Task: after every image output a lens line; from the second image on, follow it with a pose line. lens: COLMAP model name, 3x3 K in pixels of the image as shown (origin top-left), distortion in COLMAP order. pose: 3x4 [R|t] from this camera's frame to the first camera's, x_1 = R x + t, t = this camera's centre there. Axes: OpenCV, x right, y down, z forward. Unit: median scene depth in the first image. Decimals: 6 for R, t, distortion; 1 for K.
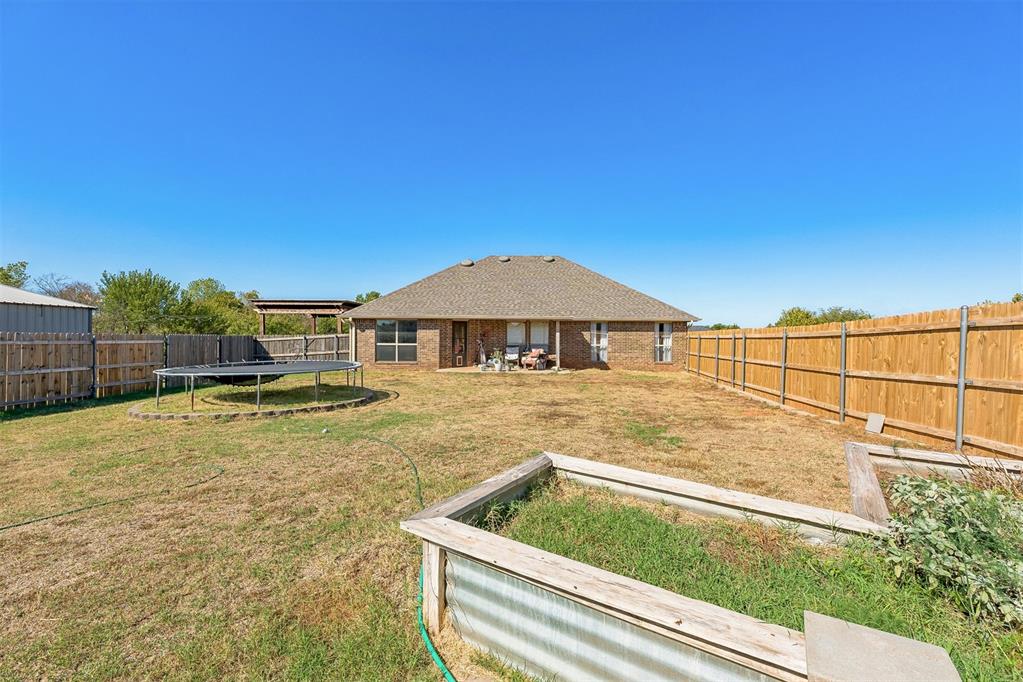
lens RADIAL K [[438.6, 0, 512.0], [0, 438.6, 341.8], [0, 0, 1]] dist [0.001596, 0.000137]
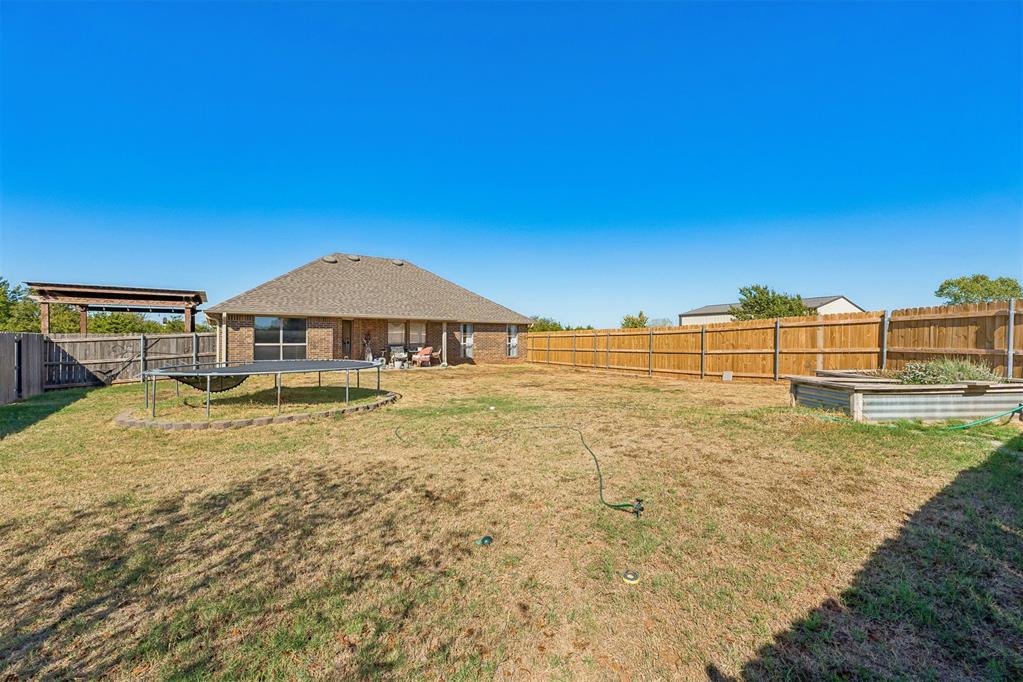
lens RADIAL K [[438.6, 0, 511.2], [0, 438.6, 343.3], [0, 0, 1]] dist [0.001596, 0.000137]
pose [[0.799896, -0.009385, 0.600065, -0.417233], [0.012757, 0.999918, -0.001367, 0.010539], [-0.600003, 0.008749, 0.799950, 0.003881]]
